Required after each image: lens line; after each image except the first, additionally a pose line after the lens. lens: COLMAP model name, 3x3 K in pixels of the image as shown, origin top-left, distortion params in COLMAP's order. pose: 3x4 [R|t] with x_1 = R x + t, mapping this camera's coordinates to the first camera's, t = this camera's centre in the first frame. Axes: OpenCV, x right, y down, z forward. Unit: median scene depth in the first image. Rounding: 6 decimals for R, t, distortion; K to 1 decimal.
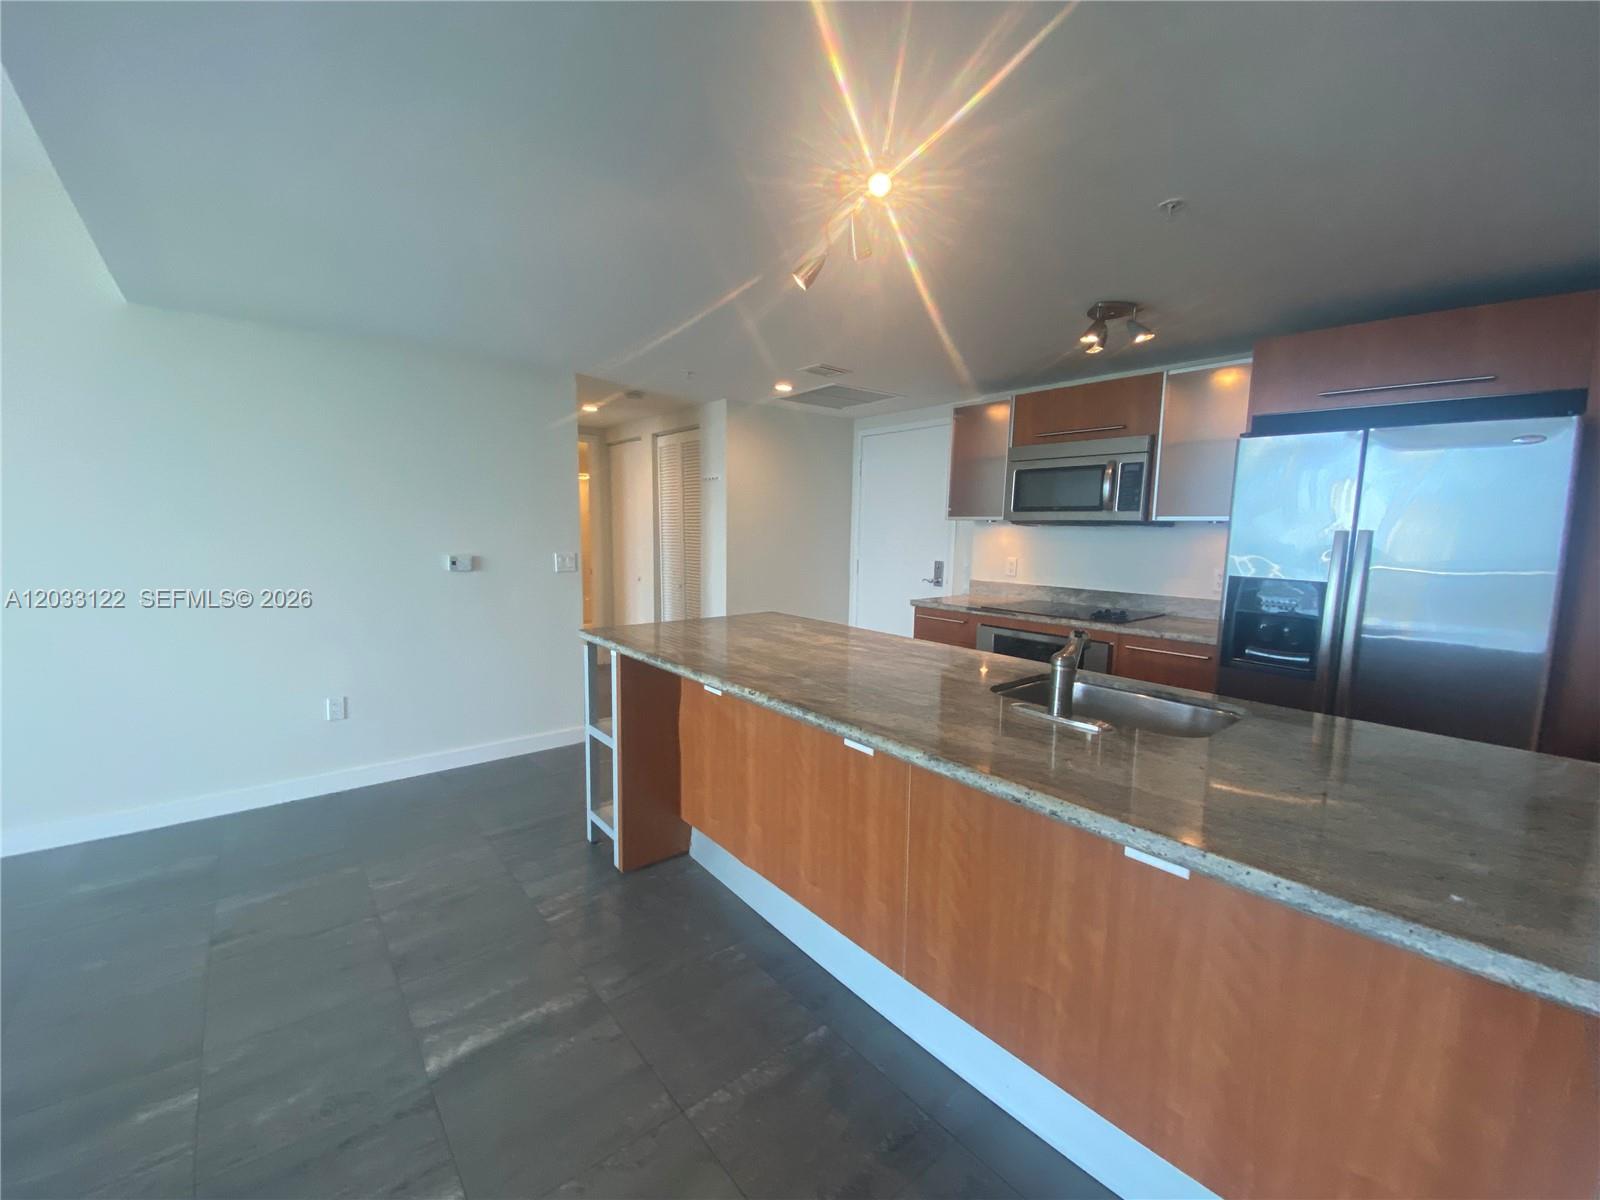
lens RADIAL K [[644.0, 0, 800.0], [0, 644.0, 600.0], [0, 0, 1]] dist [-0.015544, -0.000124]
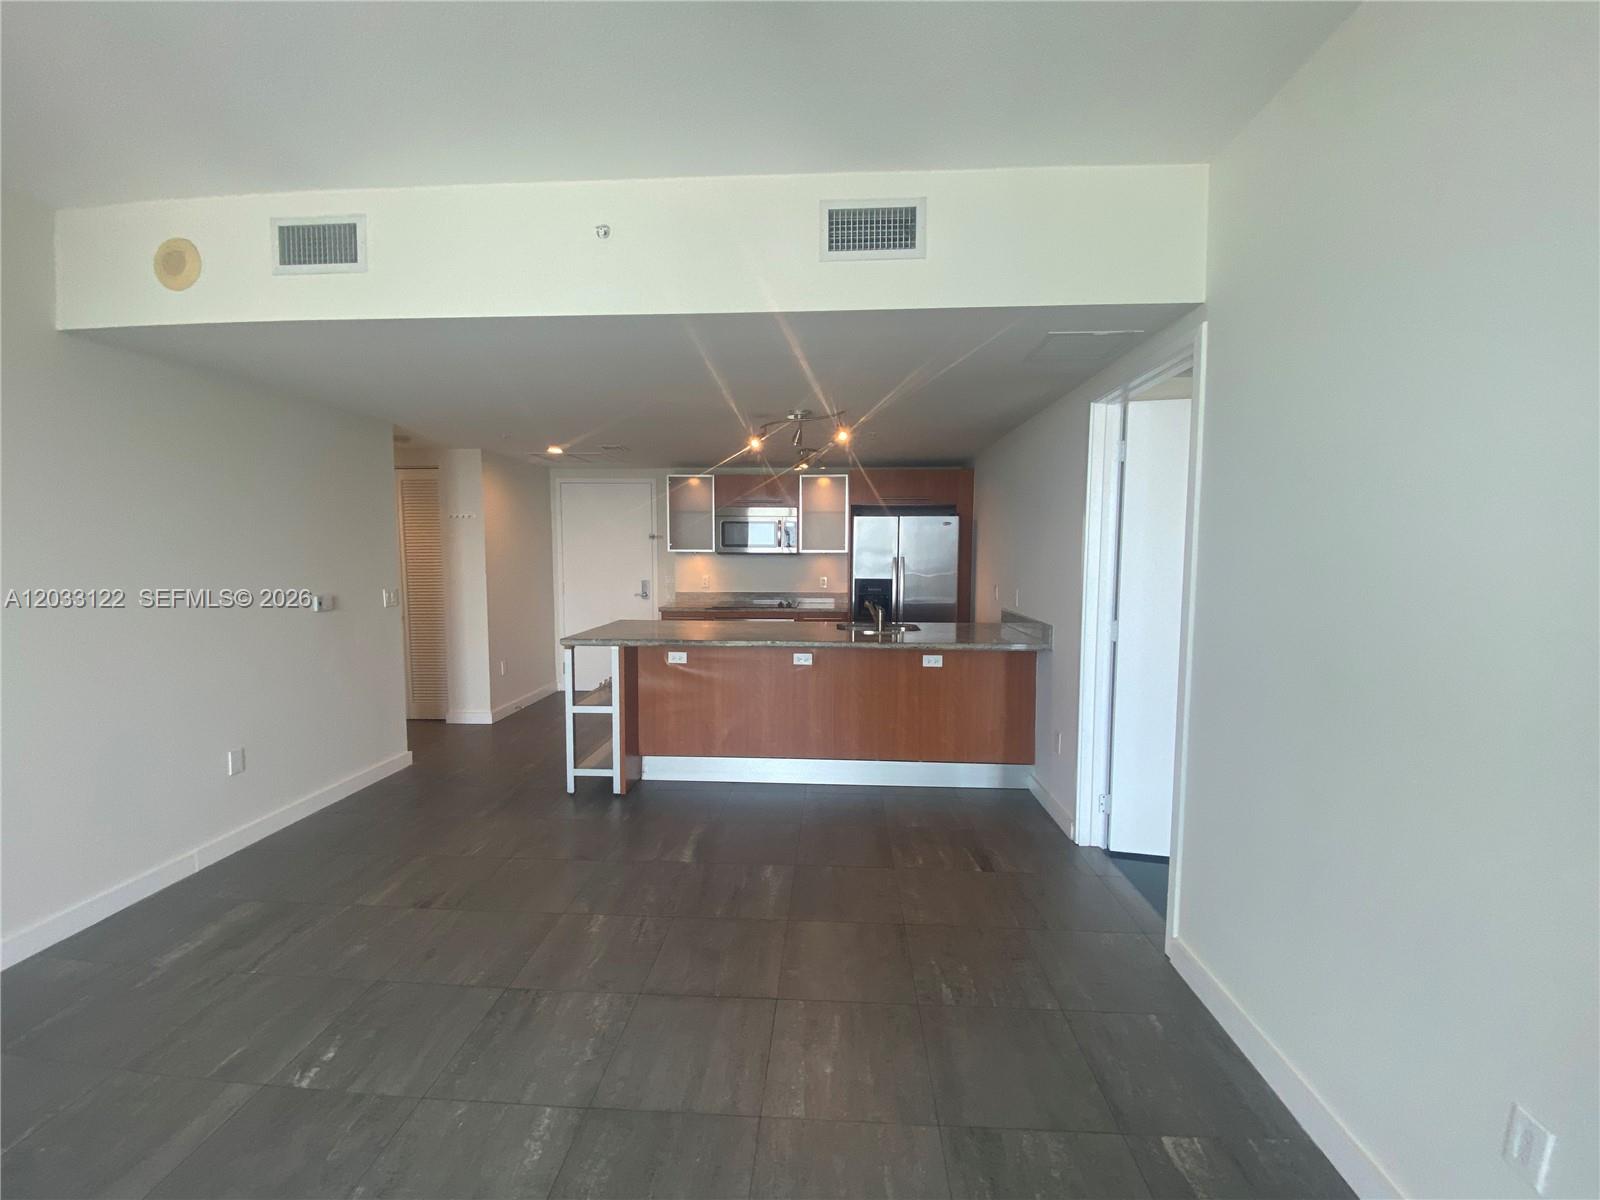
lens RADIAL K [[642.3, 0, 800.0], [0, 642.3, 600.0], [0, 0, 1]] dist [-0.000338, -0.000081]
pose [[0.685508, -0.070123, 0.724680, -0.783417], [0.090616, 0.995829, 0.010642, -0.004569], [-0.722404, 0.058373, 0.689003, -0.269222]]
